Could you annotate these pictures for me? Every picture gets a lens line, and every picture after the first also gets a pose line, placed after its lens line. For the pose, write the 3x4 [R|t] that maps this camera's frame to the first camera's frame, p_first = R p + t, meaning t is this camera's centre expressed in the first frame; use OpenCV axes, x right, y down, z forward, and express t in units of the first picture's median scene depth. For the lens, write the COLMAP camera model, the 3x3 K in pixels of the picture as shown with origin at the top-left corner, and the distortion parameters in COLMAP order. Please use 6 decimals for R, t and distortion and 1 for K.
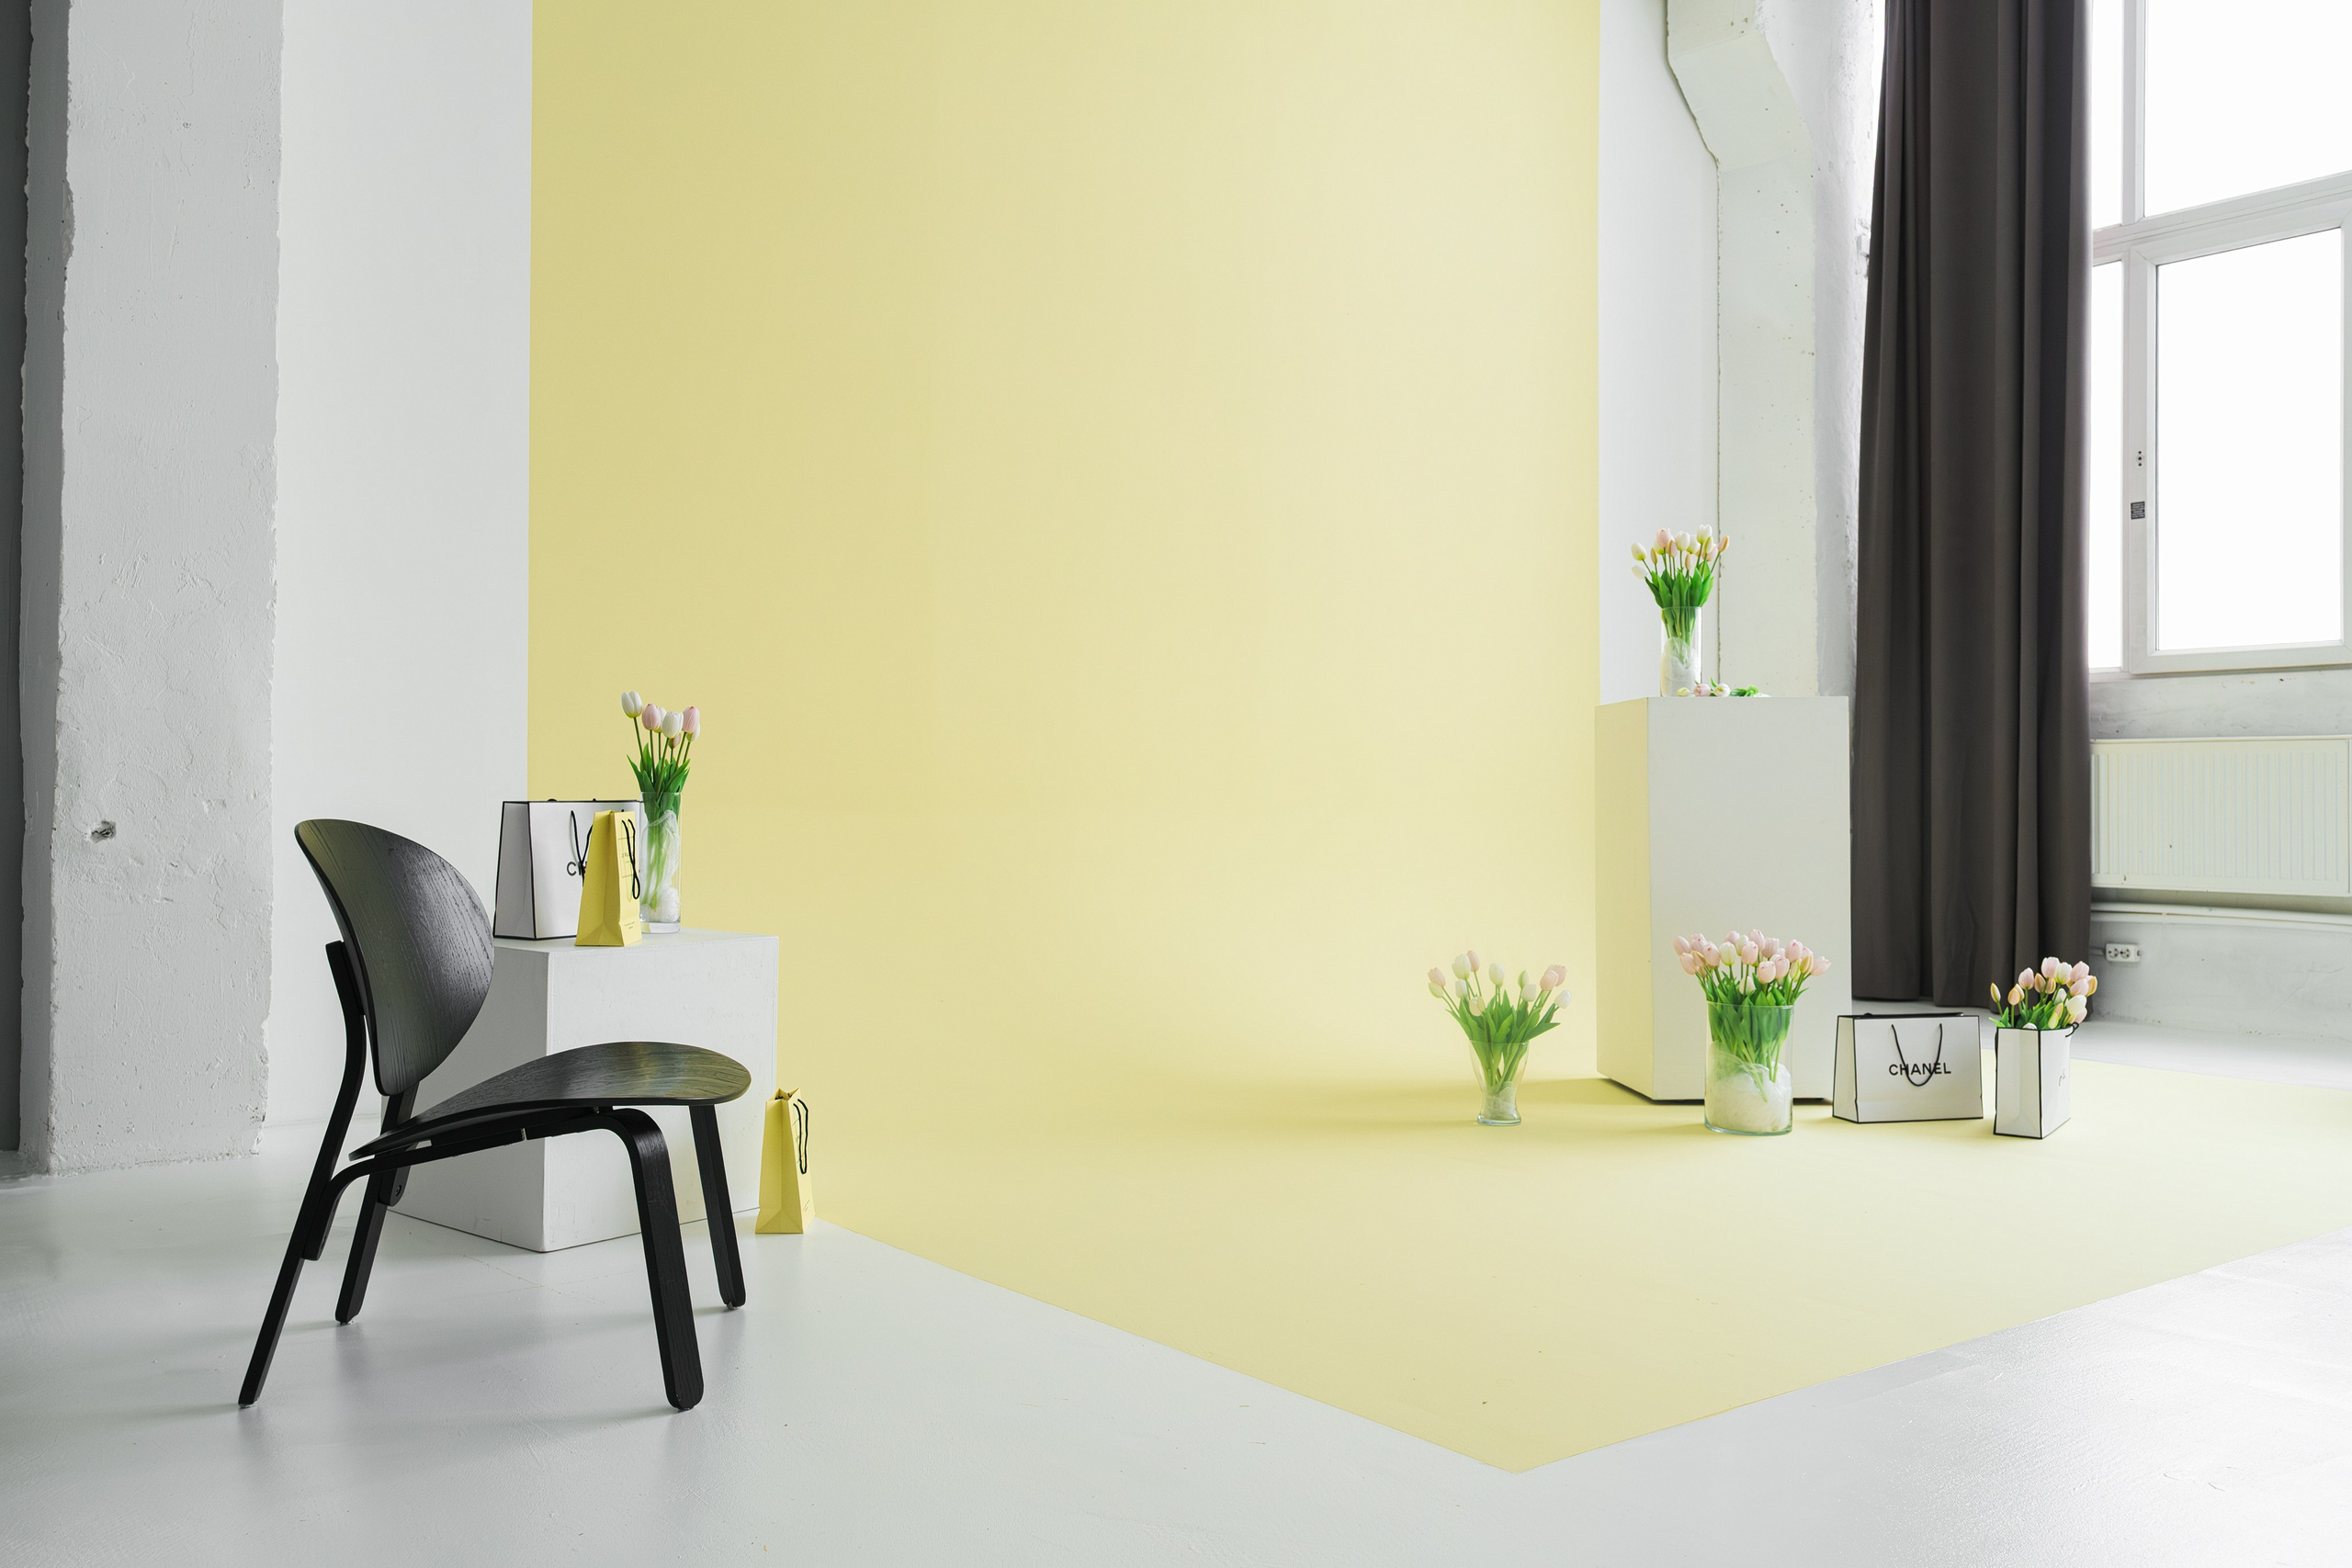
lens RADIAL K [[1974.8, 0, 1182.8], [0, 1974.8, 780.0], [0, 0, 1]] dist [0.037400, -0.018036]
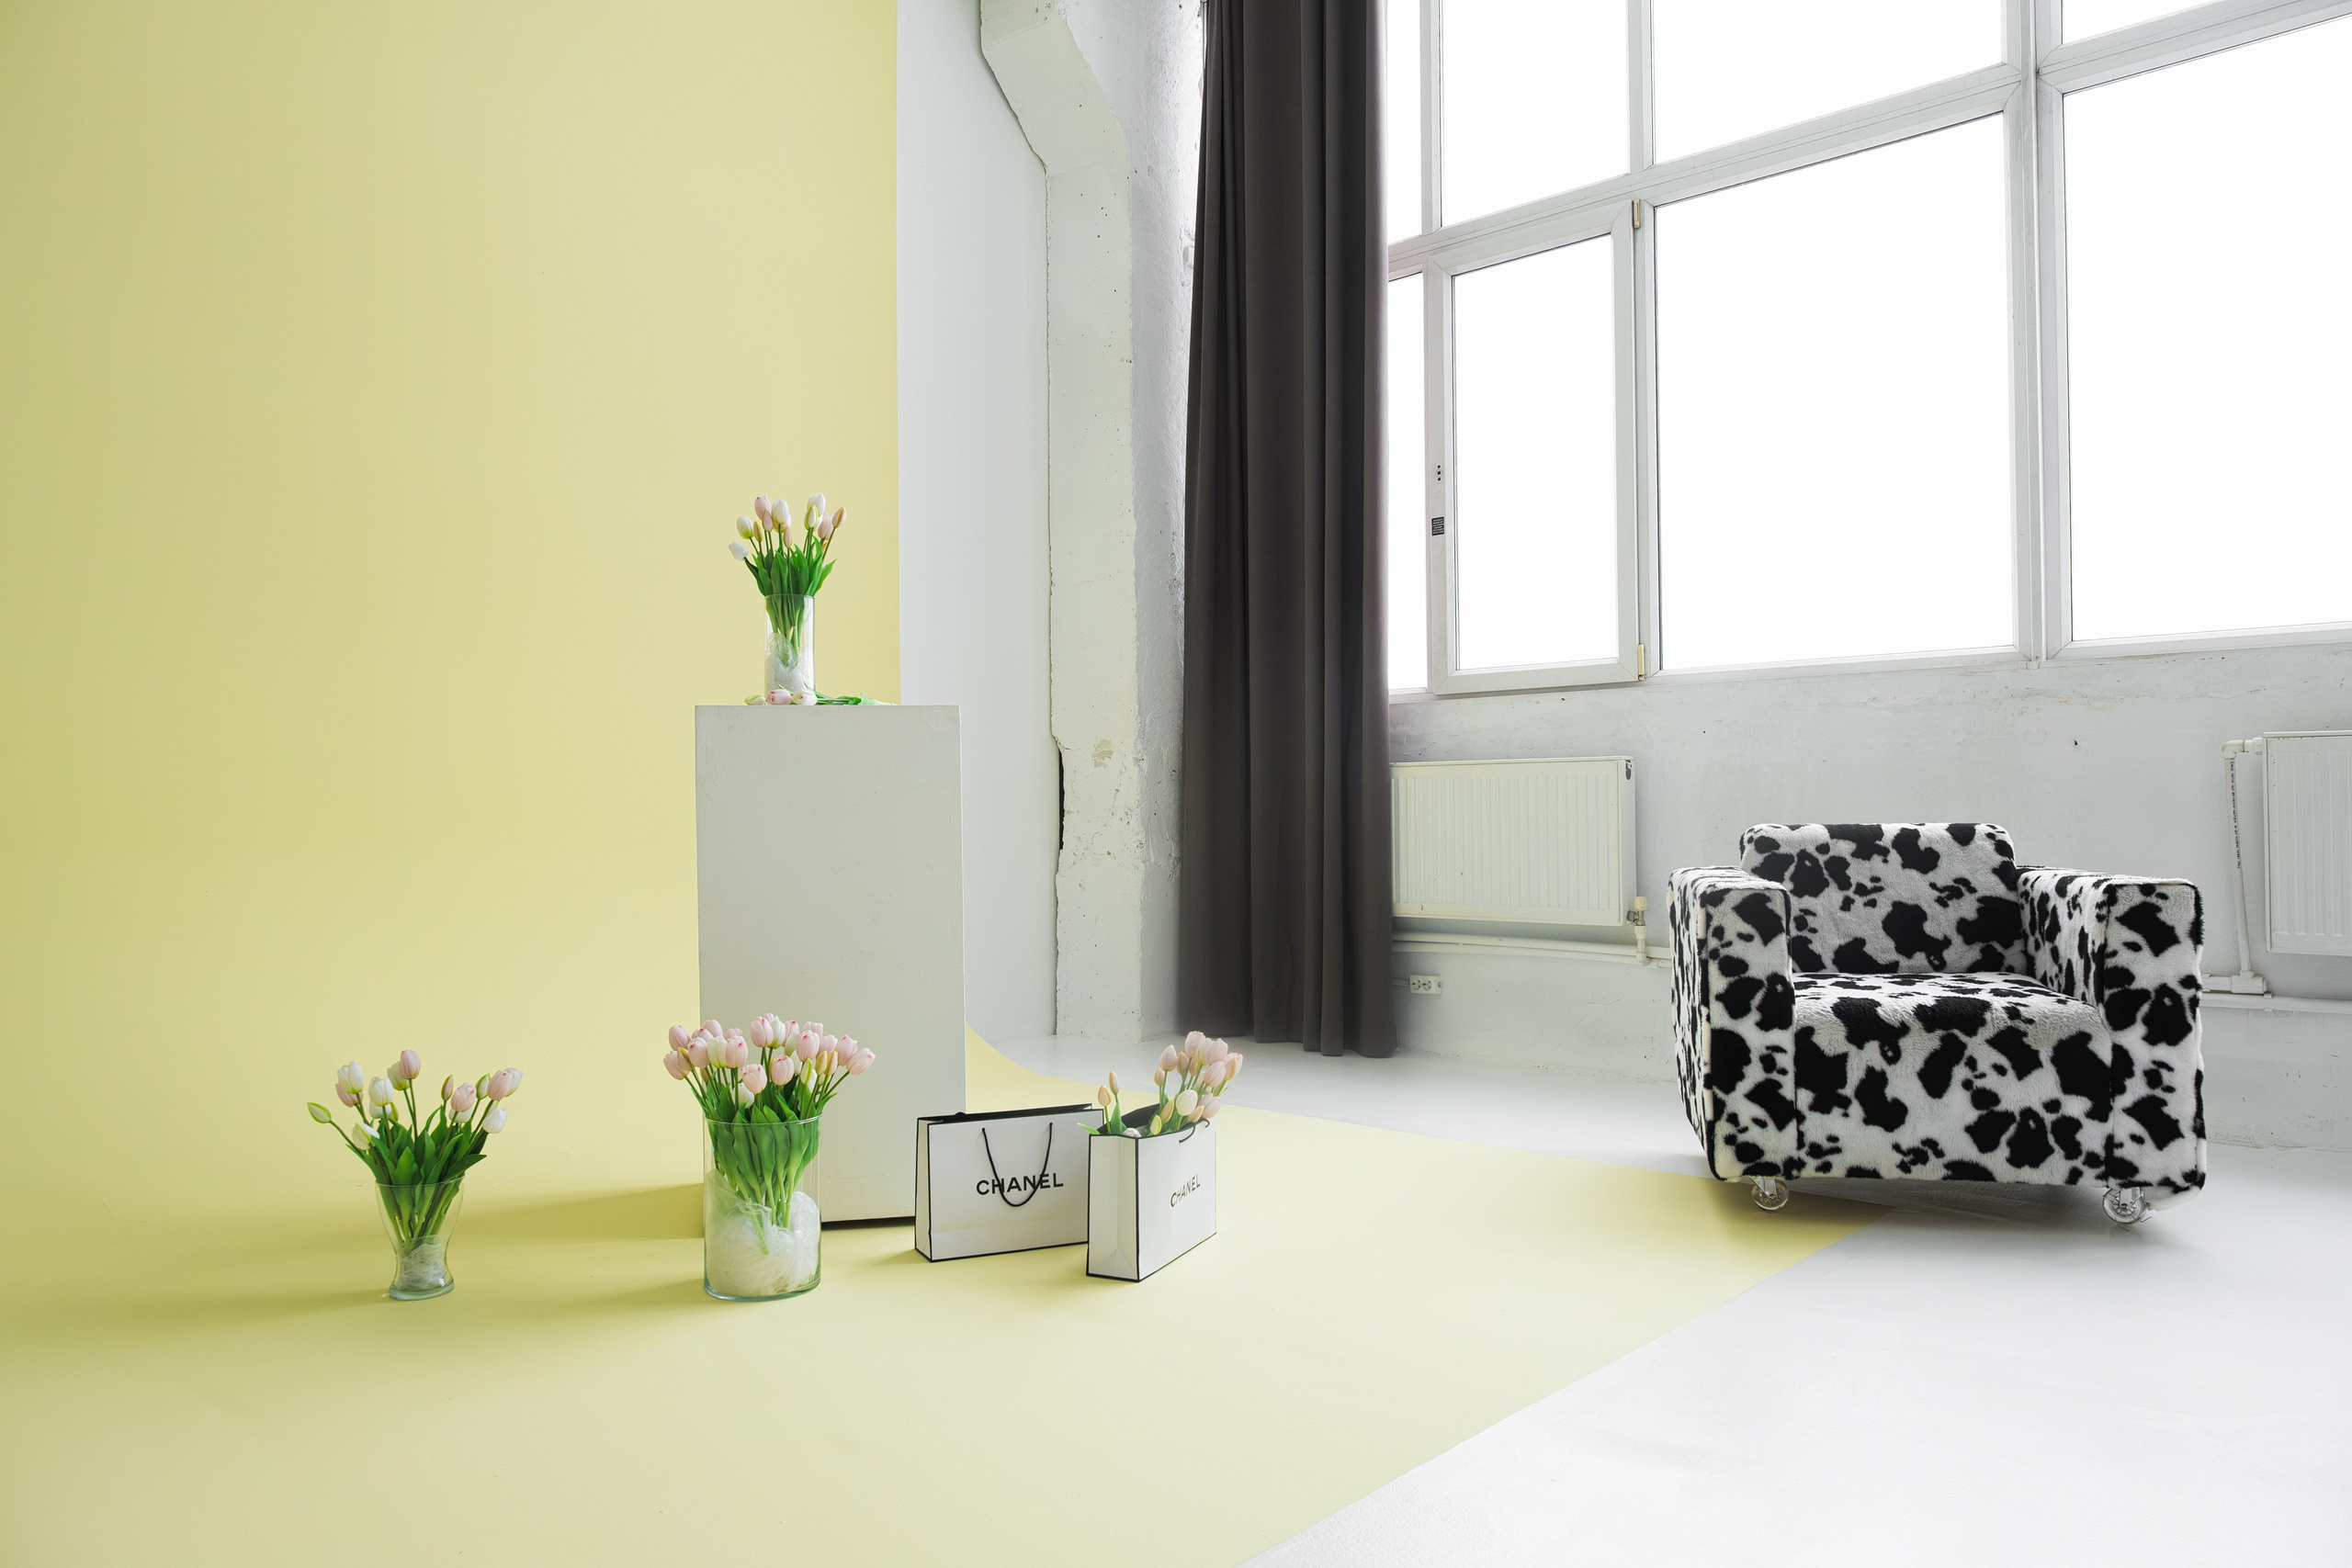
lens RADIAL K [[1660.5, 0, 1129.8], [0, 1660.5, 789.2], [0, 0, 1]] dist [0.002712, -0.003238]
pose [[0.986811, -0.007116, 0.161722, 0.201120], [0.008729, 0.999919, -0.009269, -0.001175], [-0.161643, 0.010559, 0.986793, 0.229152]]
